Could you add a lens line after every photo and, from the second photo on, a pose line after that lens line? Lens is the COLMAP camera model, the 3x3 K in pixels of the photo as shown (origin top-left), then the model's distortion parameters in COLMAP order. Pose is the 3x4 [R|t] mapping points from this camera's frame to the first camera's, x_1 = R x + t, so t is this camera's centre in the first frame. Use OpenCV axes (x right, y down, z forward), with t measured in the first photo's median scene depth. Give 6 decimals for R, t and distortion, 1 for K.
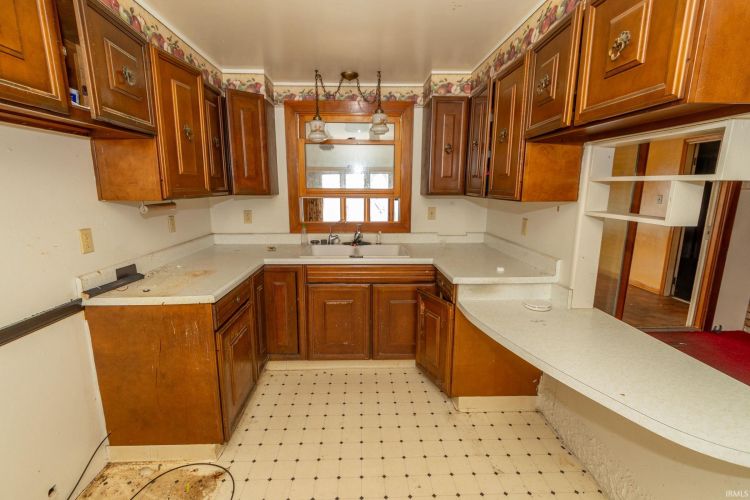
lens RADIAL K [[327.8, 0, 377.9], [0, 327.8, 246.9], [0, 0, 1]] dist [0.001892, -0.000679]
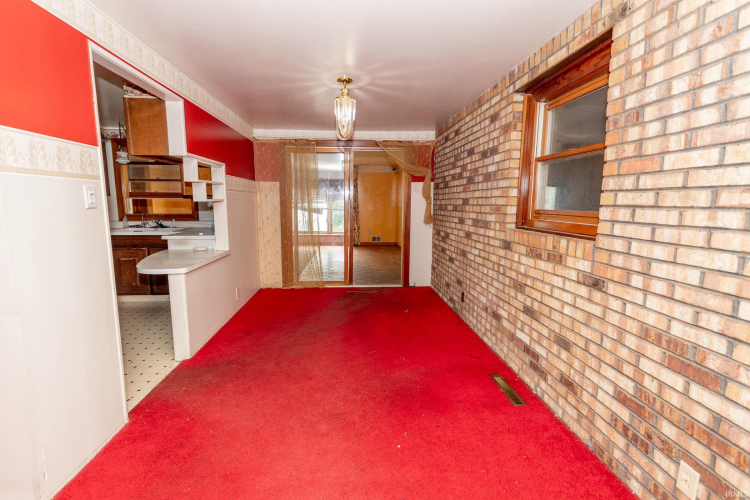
lens RADIAL K [[327.8, 0, 370.5], [0, 327.8, 246.4], [0, 0, 1]] dist [0.001892, -0.000679]
pose [[0.999605, -0.004815, 0.027706, 1.084307], [0.006336, 0.998463, -0.055056, 0.208446], [-0.027399, 0.055210, 0.998099, -0.709795]]
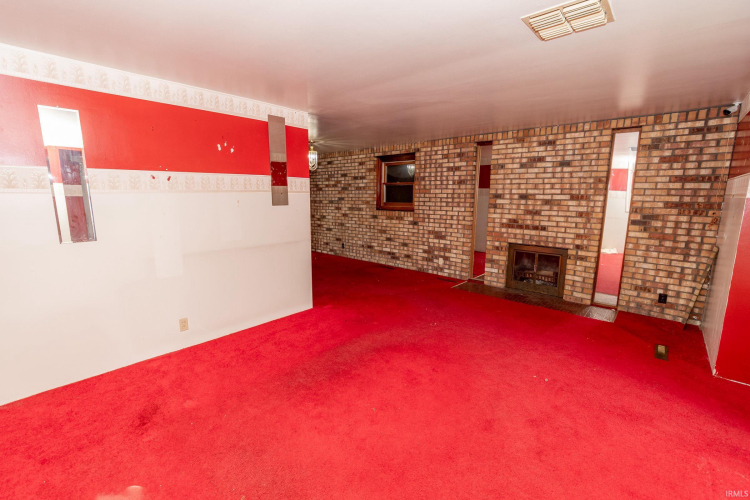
lens RADIAL K [[327.8, 0, 350.8], [0, 327.8, 247.1], [0, 0, 1]] dist [0.001892, -0.000679]
pose [[0.725369, -0.113446, 0.678948, -0.419169], [0.131863, 0.990960, 0.024702, 0.301685], [-0.675612, 0.071610, 0.733771, -1.467803]]
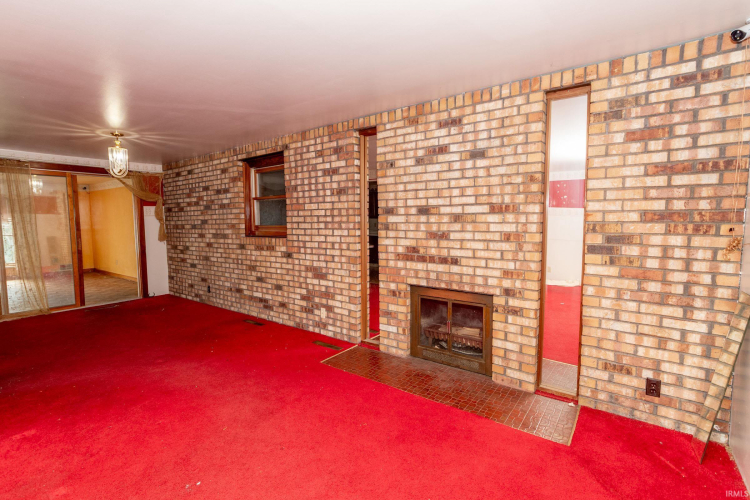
lens RADIAL K [[343.9, 0, 351.6], [0, 343.9, 248.3], [0, 0, 1]] dist [0.006077, -0.002419]
pose [[0.650214, -0.072357, 0.756298, 0.501705], [0.158728, 0.986425, -0.042090, 0.335983], [-0.742986, 0.147413, 0.652872, -1.366541]]
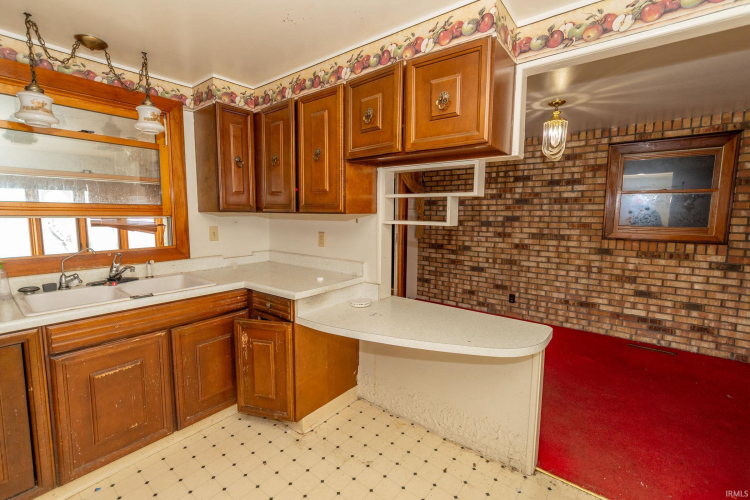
lens RADIAL K [[327.8, 0, 352.5], [0, 327.8, 248.8], [0, 0, 1]] dist [0.001892, -0.000679]
pose [[0.664381, -0.084202, 0.742636, -0.287446], [0.137537, 0.990438, -0.010746, -0.002453], [-0.734630, 0.109280, 0.669609, 0.174753]]
